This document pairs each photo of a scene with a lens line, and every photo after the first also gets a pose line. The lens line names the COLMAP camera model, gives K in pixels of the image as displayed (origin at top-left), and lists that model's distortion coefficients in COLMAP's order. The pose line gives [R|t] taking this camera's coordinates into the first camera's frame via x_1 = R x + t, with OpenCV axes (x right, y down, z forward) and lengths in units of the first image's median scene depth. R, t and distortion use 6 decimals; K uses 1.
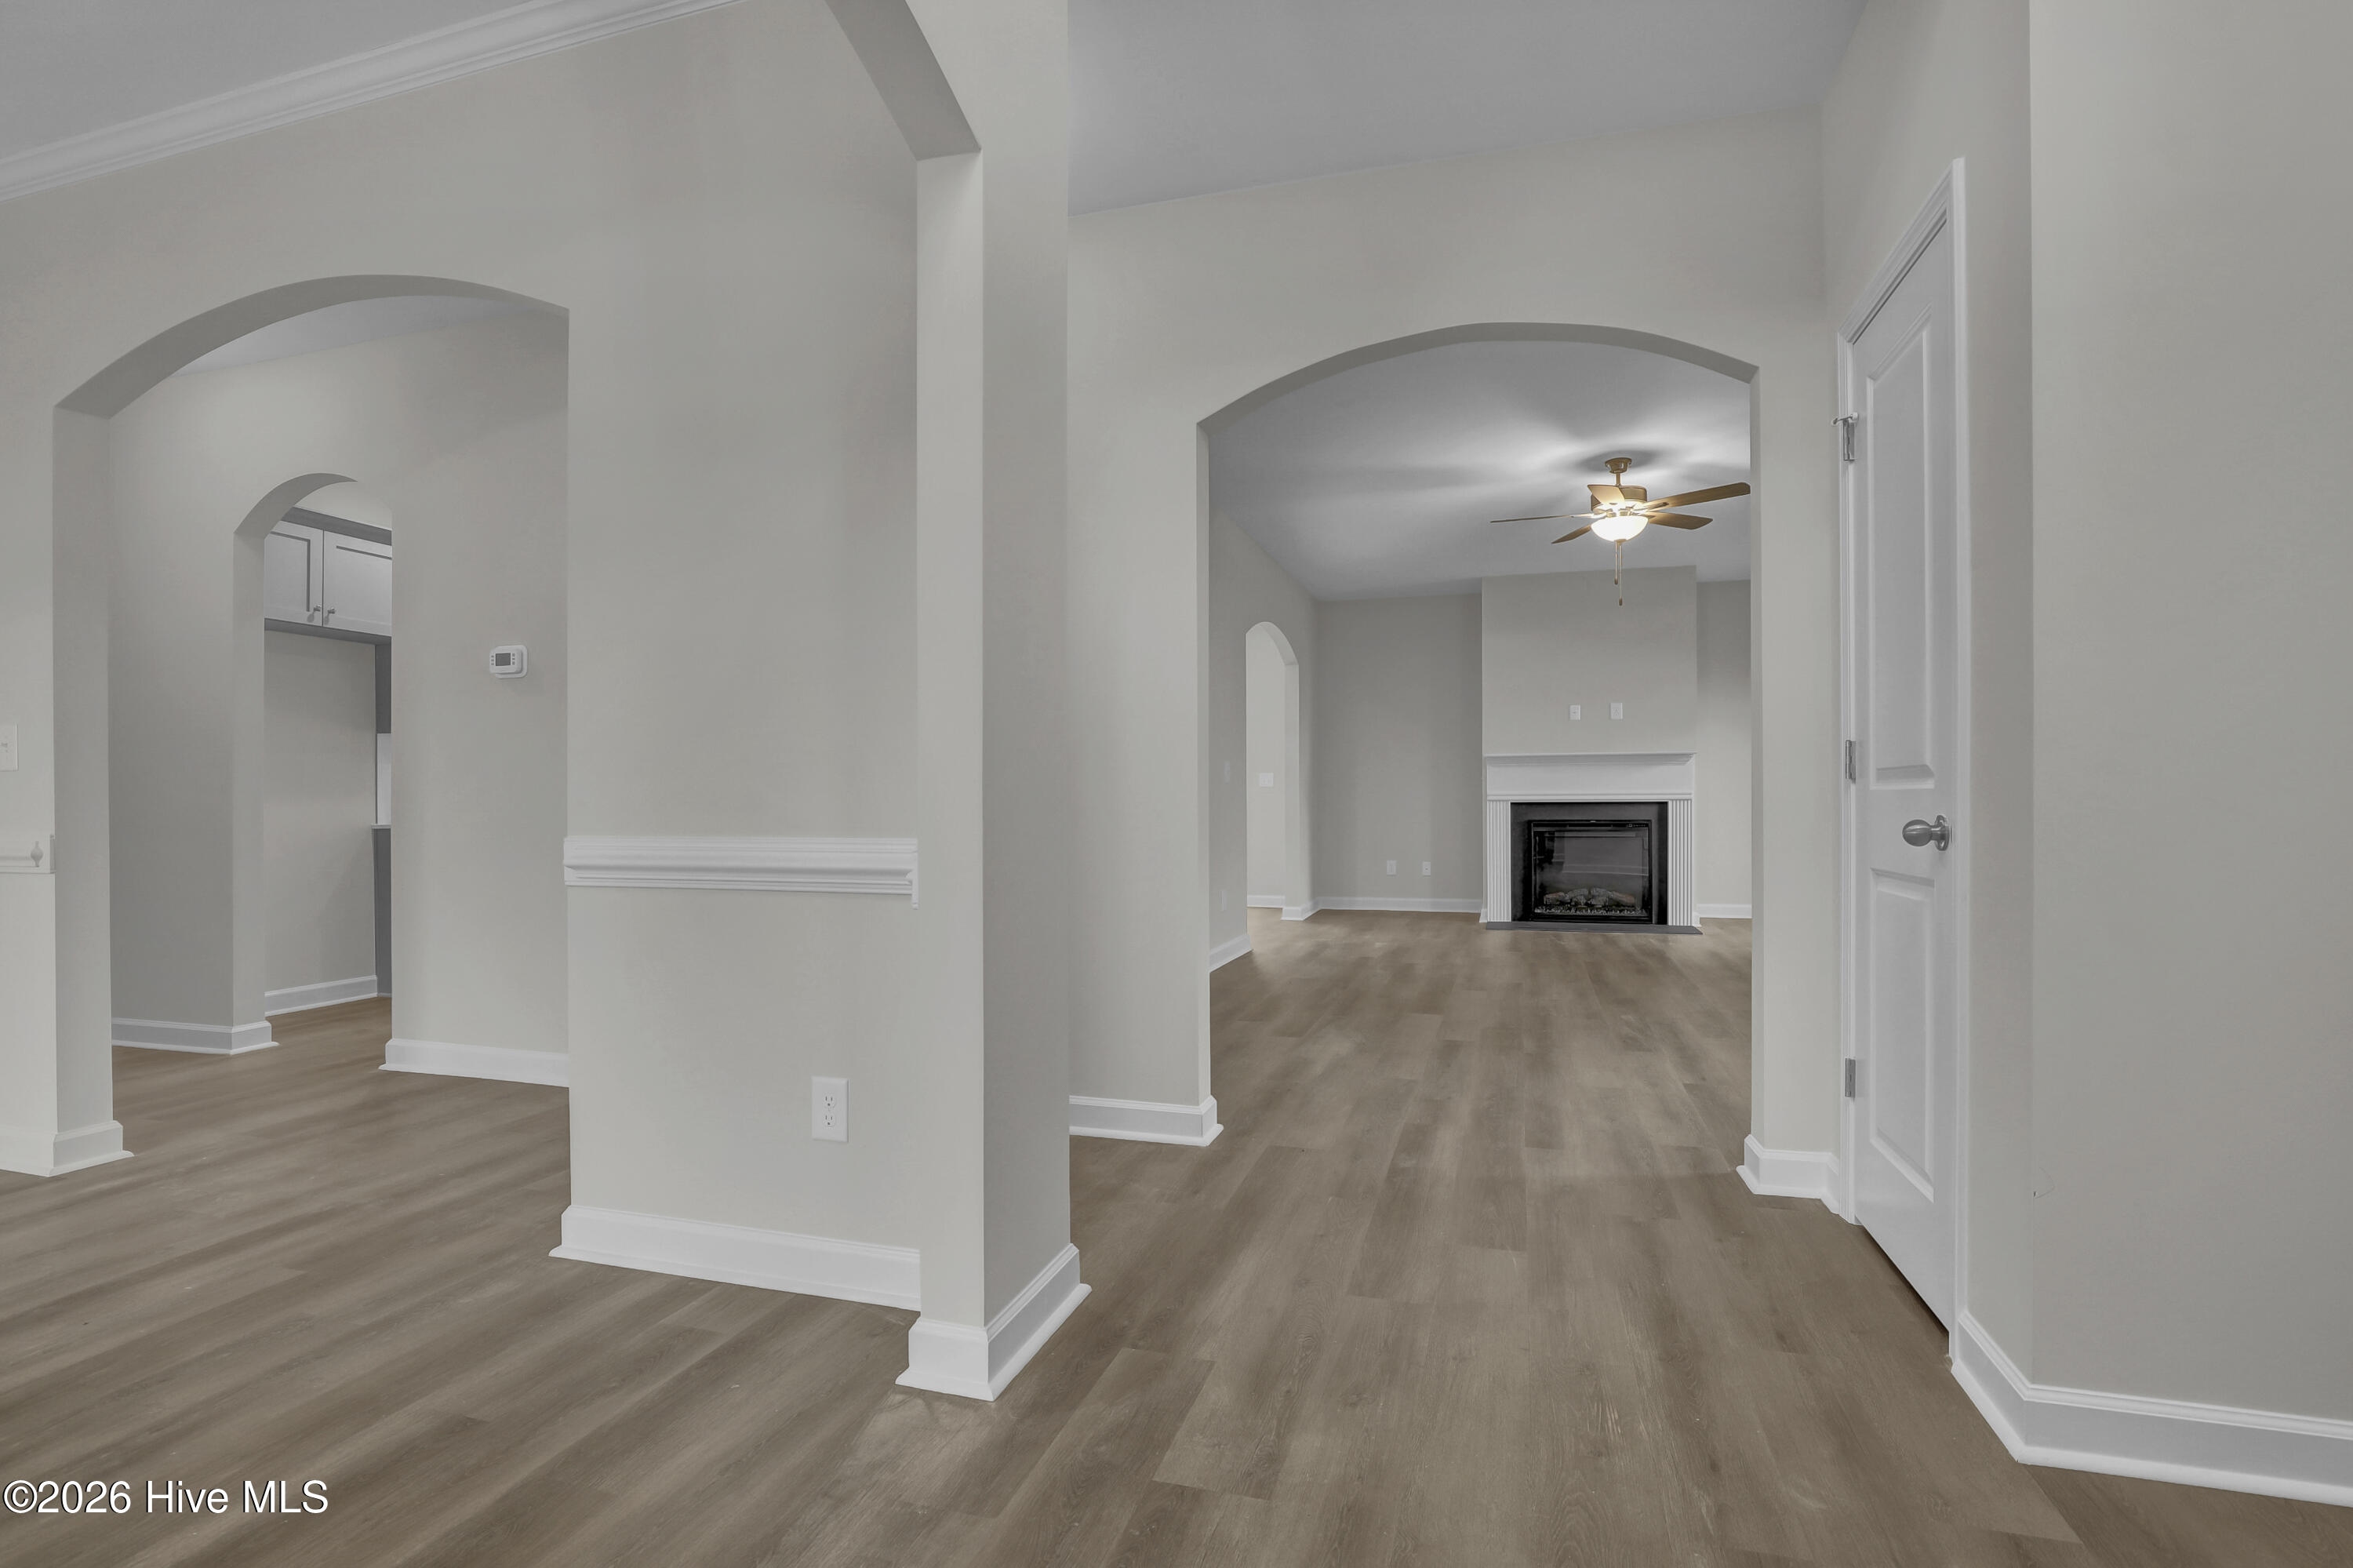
lens RADIAL K [[1095.5, 0, 1180.1], [0, 1095.5, 798.0], [0, 0, 1]] dist [-0.020758, 0.000051]
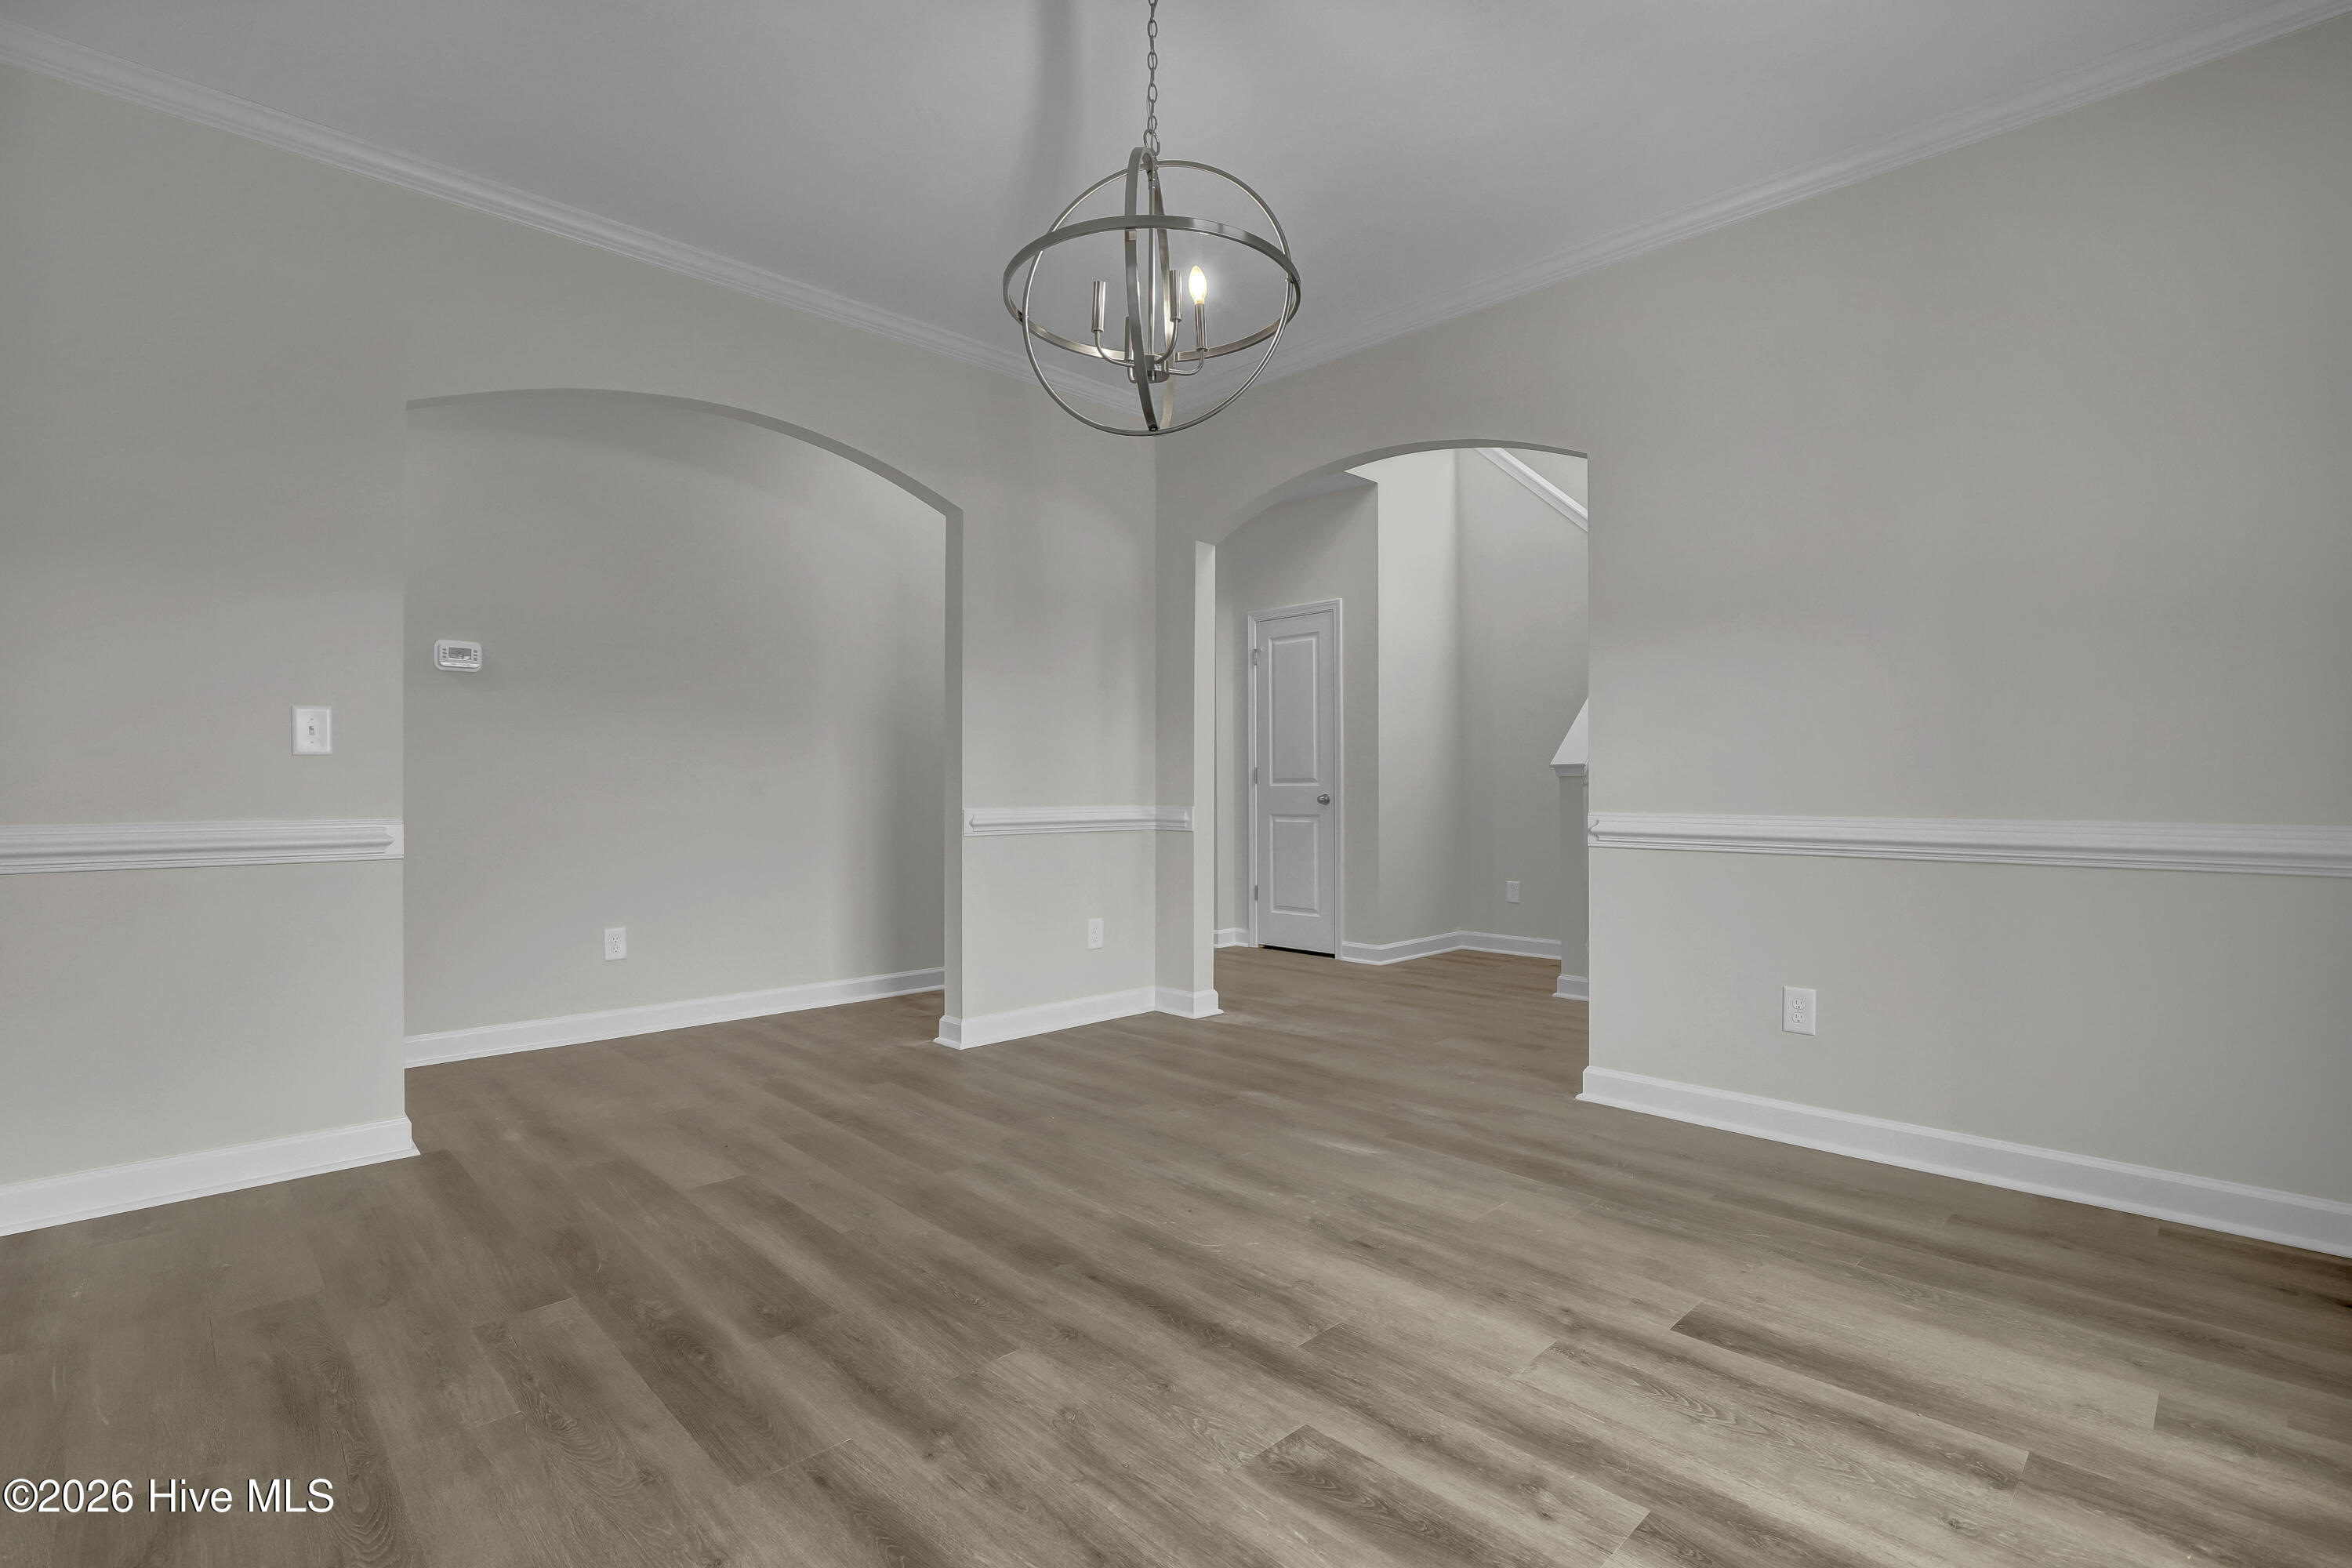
lens RADIAL K [[1095.0, 0, 1179.6], [0, 1095.0, 798.0], [0, 0, 1]] dist [-0.020758, 0.000051]
pose [[0.466022, -0.003307, 0.884767, -1.968896], [-0.000970, 0.999991, 0.004249, 0.008112], [-0.884773, -0.002839, 0.466015, -0.134954]]
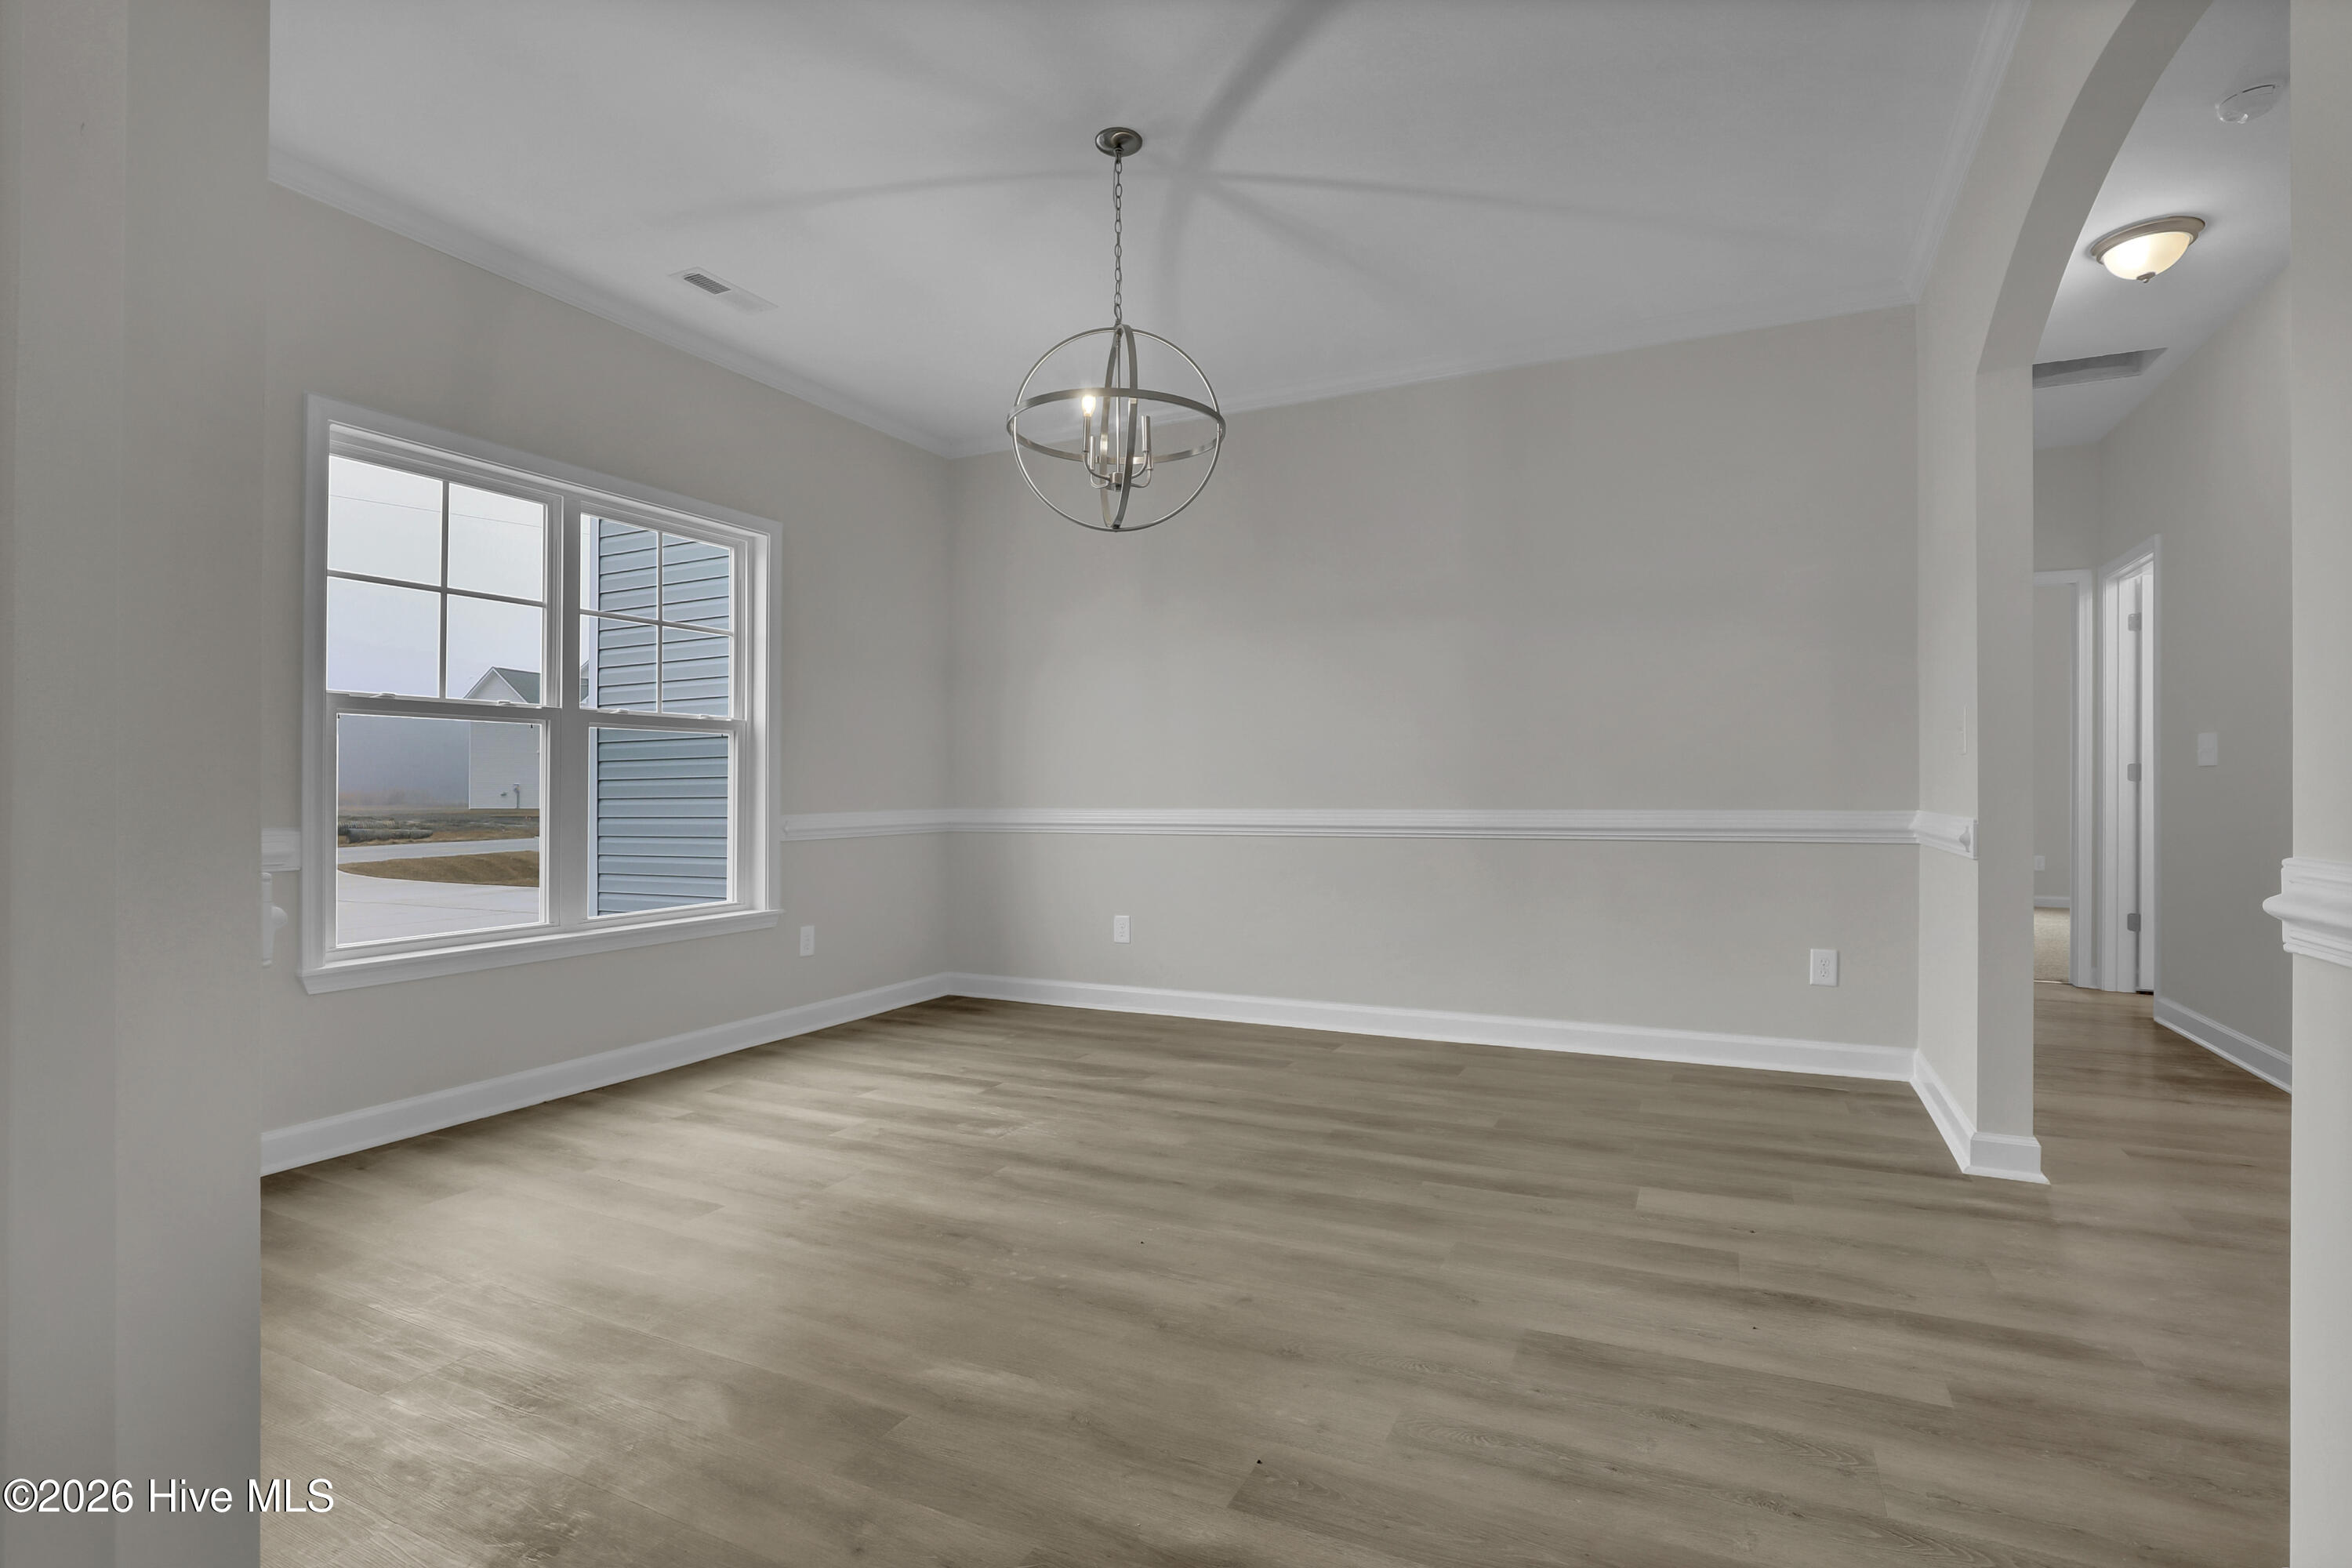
lens RADIAL K [[1095.0, 0, 1179.6], [0, 1095.0, 798.0], [0, 0, 1]] dist [-0.020758, 0.000051]
pose [[-0.148771, 0.011170, -0.988809, 0.011465], [0.006383, 0.999926, 0.010335, 0.000661], [0.988851, -0.004774, -0.148831, 0.556572]]
